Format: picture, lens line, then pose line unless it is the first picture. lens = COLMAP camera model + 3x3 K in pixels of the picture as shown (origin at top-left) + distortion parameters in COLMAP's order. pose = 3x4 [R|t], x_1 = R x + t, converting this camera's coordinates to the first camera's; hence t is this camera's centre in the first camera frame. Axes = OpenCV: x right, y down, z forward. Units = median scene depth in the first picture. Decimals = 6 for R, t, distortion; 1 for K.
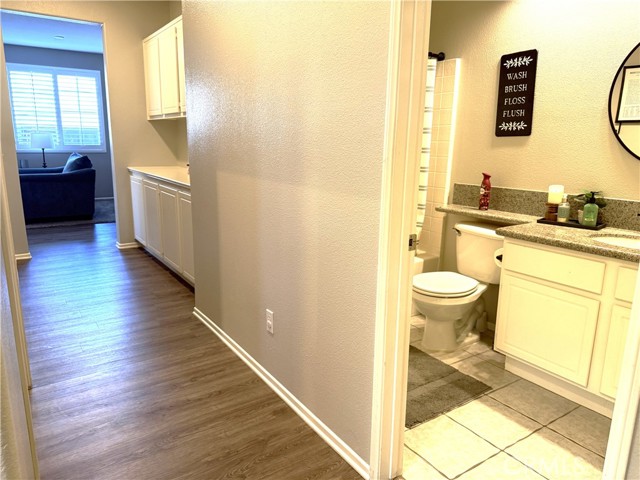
lens RADIAL K [[456.6, 0, 321.4], [0, 456.6, 239.4], [0, 0, 1]] dist [0.018394, -0.010622]
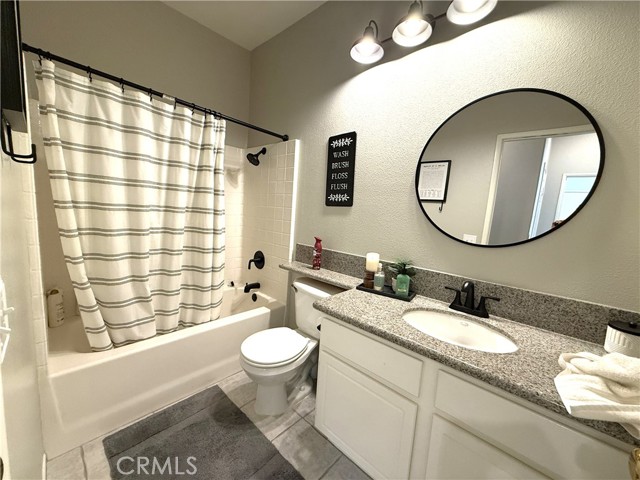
lens RADIAL K [[257.3, 0, 317.2], [0, 257.3, 241.2], [0, 0, 1]] dist [0.008693, -0.001186]
pose [[0.974810, 0.020620, 0.222083, 0.229692], [-0.002431, 0.996641, -0.081863, -0.087884], [-0.223025, 0.079261, 0.971585, 0.404688]]
